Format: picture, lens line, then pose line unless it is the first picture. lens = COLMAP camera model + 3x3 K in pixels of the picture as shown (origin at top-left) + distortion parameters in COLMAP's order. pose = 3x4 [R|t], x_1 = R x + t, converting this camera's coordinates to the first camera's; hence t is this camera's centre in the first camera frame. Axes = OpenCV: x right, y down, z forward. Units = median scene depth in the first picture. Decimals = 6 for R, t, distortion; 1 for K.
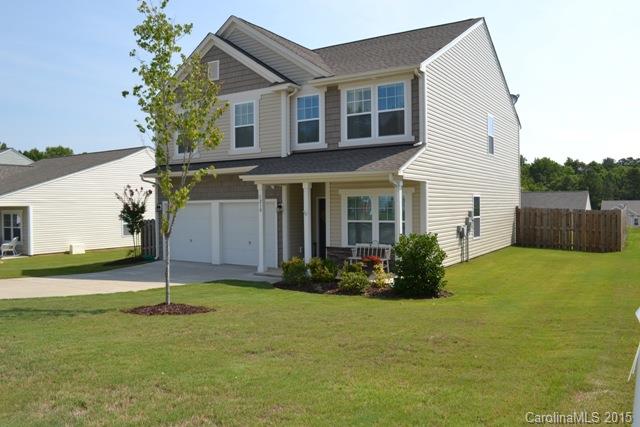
lens RADIAL K [[508.6, 0, 320.0], [0, 508.6, 213.5], [0, 0, 1]] dist [-0.080974, 0.001673]
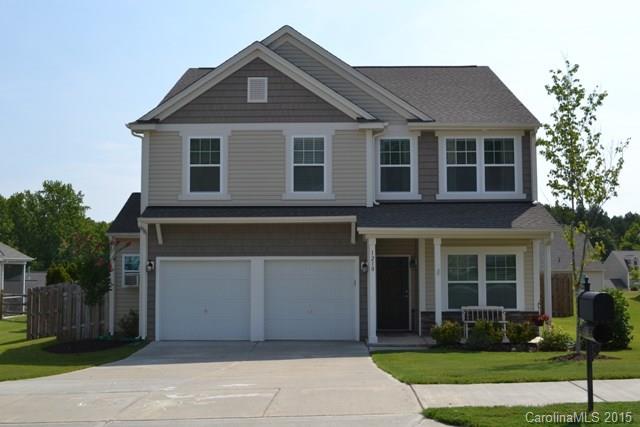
lens RADIAL K [[753.5, 0, 320.0], [0, 753.5, 213.5], [0, 0, 1]] dist [0.008580, 0.007907]
pose [[0.854481, 0.045414, 0.517493, -0.819643], [0.003904, 0.995582, -0.093816, 0.018367], [-0.519467, 0.082184, 0.850529, -0.027817]]
